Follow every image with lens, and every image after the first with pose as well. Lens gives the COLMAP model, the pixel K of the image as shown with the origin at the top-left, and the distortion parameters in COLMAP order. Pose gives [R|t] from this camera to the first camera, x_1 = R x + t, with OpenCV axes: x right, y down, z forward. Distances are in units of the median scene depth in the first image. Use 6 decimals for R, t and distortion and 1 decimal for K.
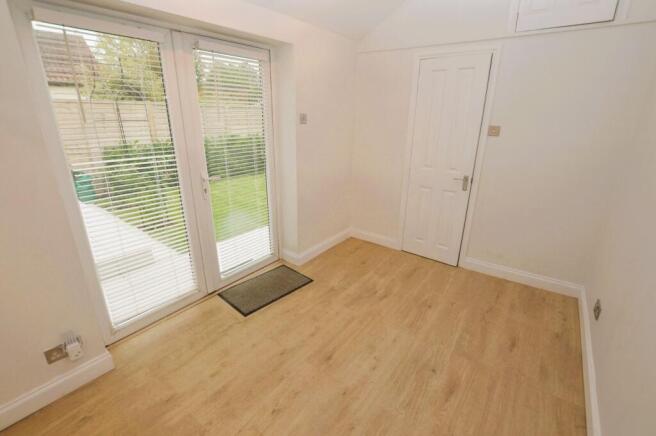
lens RADIAL K [[299.1, 0, 331.2], [0, 299.1, 216.2], [0, 0, 1]] dist [-0.018788, -0.000344]
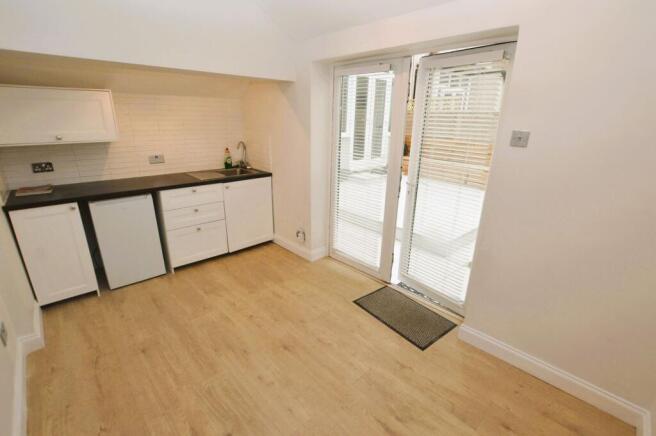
lens RADIAL K [[299.1, 0, 331.2], [0, 299.1, 216.2], [0, 0, 1]] dist [-0.018788, -0.000344]
pose [[-0.156628, 0.295386, -0.942451, 0.783608], [-0.335630, 0.881523, 0.332069, -0.337791], [0.928881, 0.368326, -0.038931, 0.936001]]
